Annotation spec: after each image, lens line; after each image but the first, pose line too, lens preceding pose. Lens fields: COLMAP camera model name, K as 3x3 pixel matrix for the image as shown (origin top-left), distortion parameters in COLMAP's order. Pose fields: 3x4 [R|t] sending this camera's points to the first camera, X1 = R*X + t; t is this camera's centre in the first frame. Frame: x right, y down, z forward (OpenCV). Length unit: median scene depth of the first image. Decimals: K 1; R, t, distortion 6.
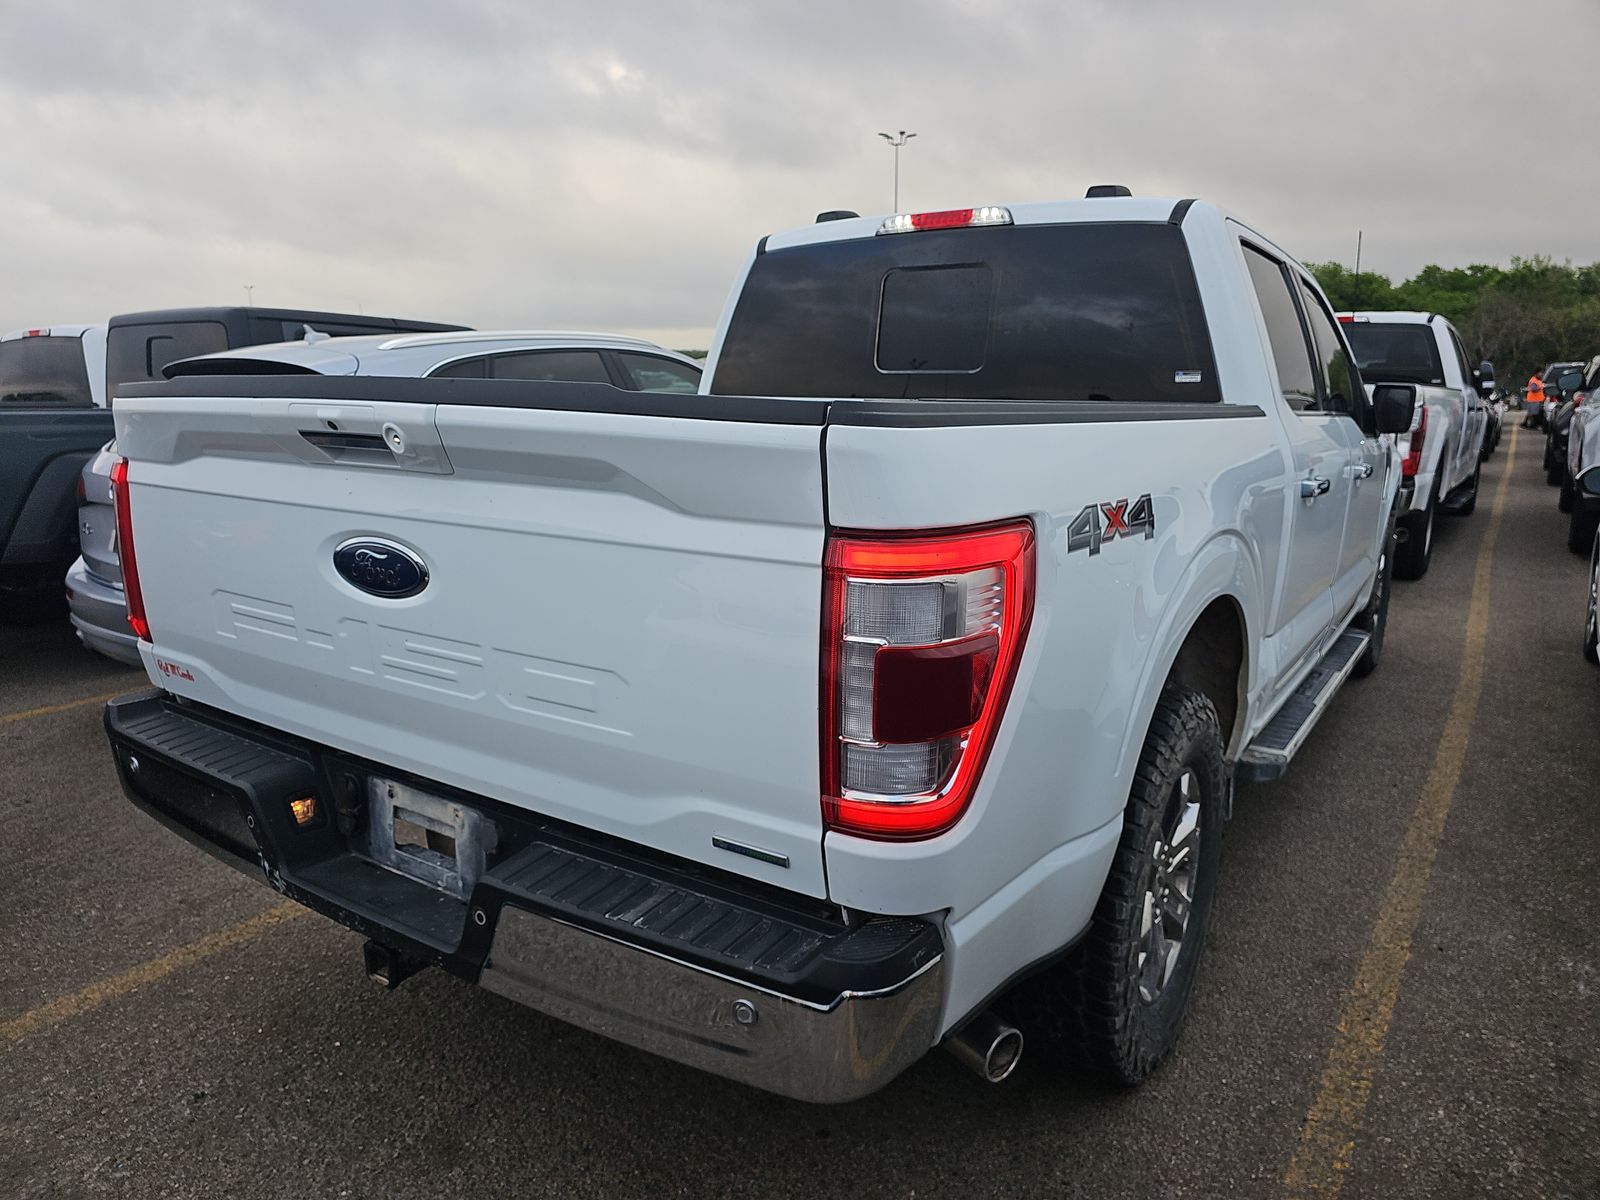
lens RADIAL K [[1056.2, 0, 806.3], [0, 1056.2, 595.1], [0, 0, 1]] dist [0.067181, -0.075450]
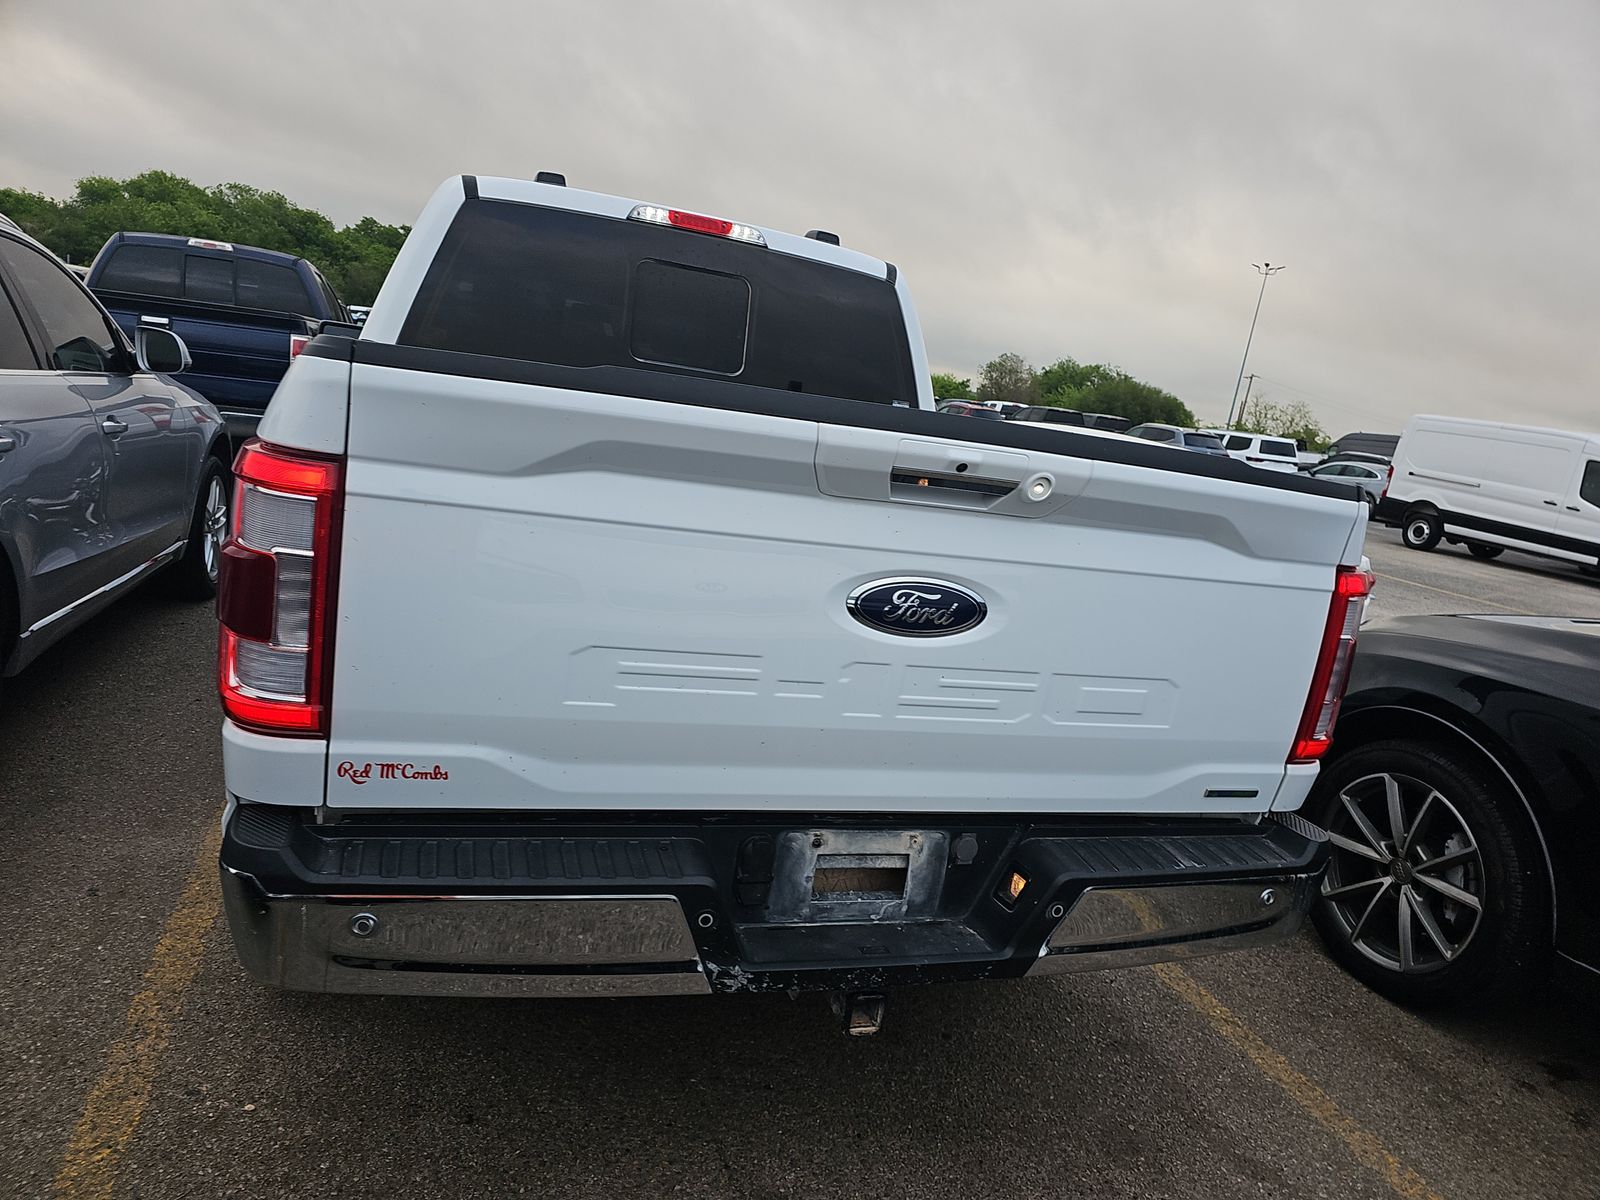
lens RADIAL K [[1040.8, 0, 822.7], [0, 1040.8, 595.1], [0, 0, 1]] dist [0.065839, -0.071429]
pose [[0.602141, -0.066809, 0.795589, -1.082219], [0.017380, 0.997353, 0.070598, -0.094318], [-0.798200, -0.028682, 0.601709, 0.441902]]
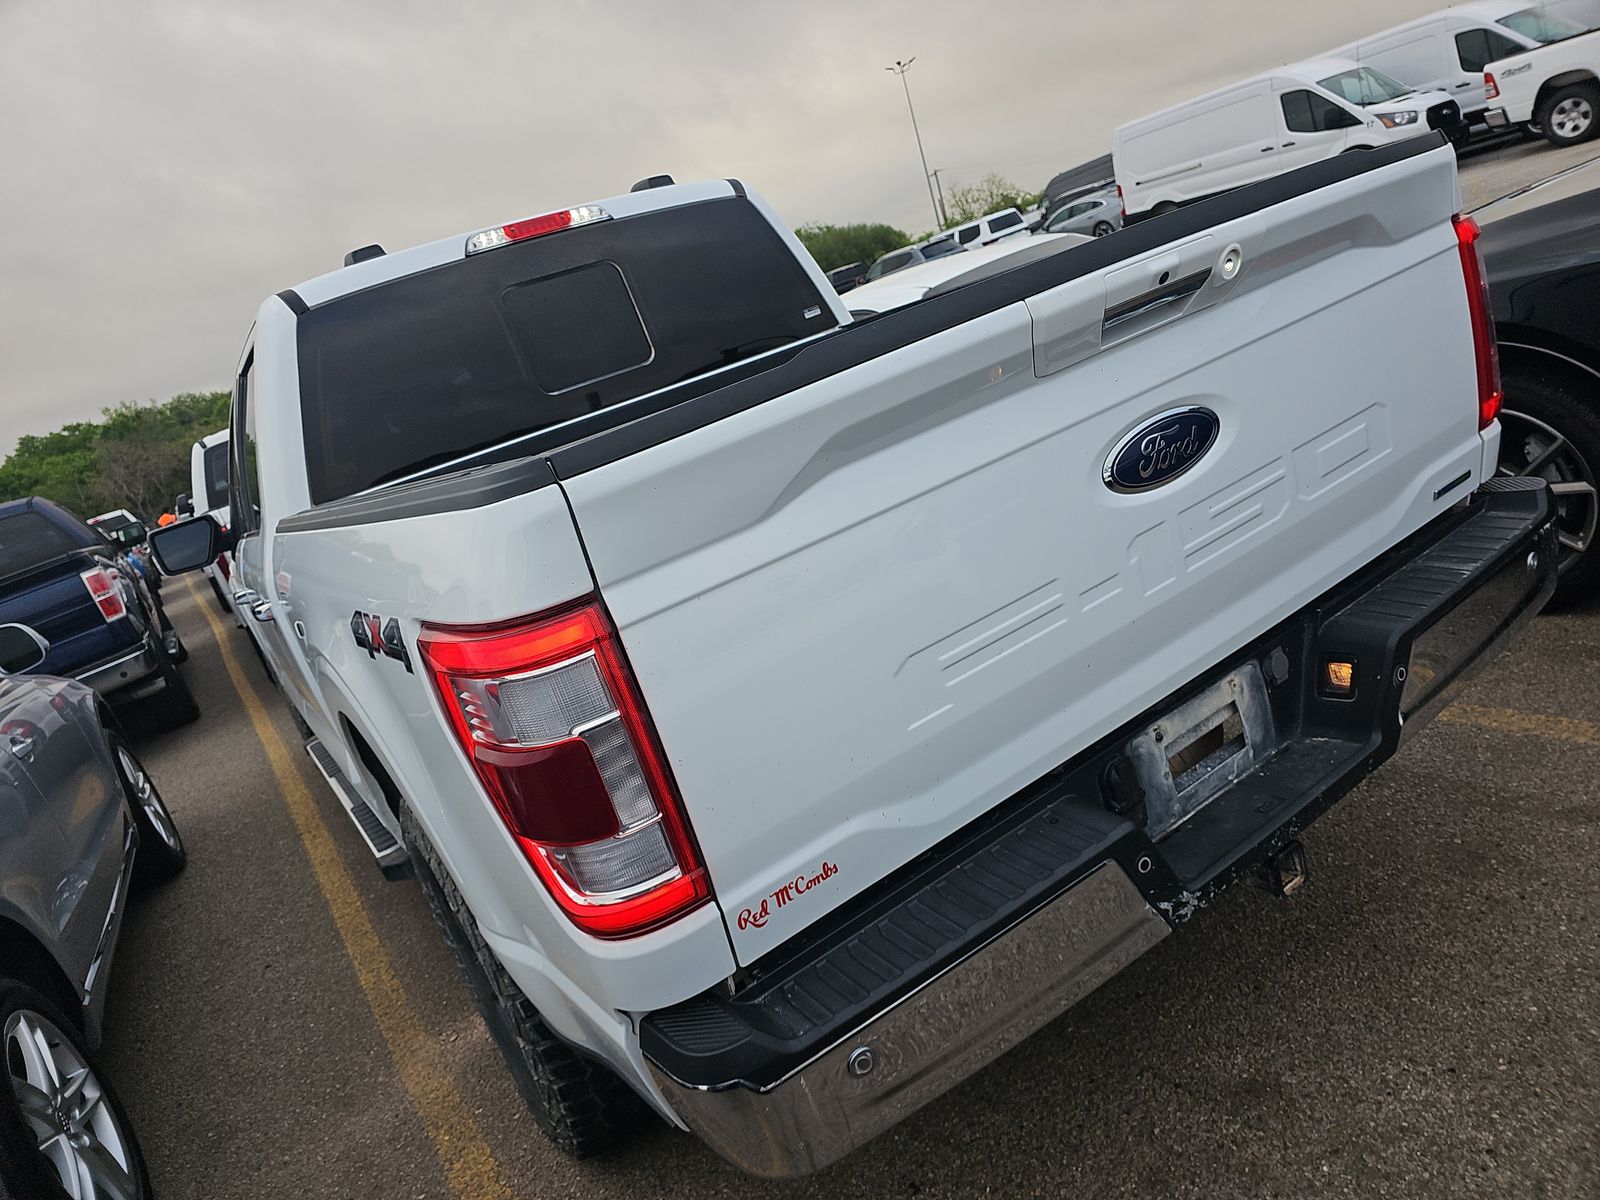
lens RADIAL K [[1048.9, 0, 800.0], [0, 1048.9, 600.0], [0, 0, 1]] dist [0.053946, -0.055217]
pose [[0.393446, -0.372252, 0.840612, -1.149911], [0.475723, 0.864860, 0.160329, -0.177041], [-0.786695, 0.336817, 0.517364, 0.738815]]
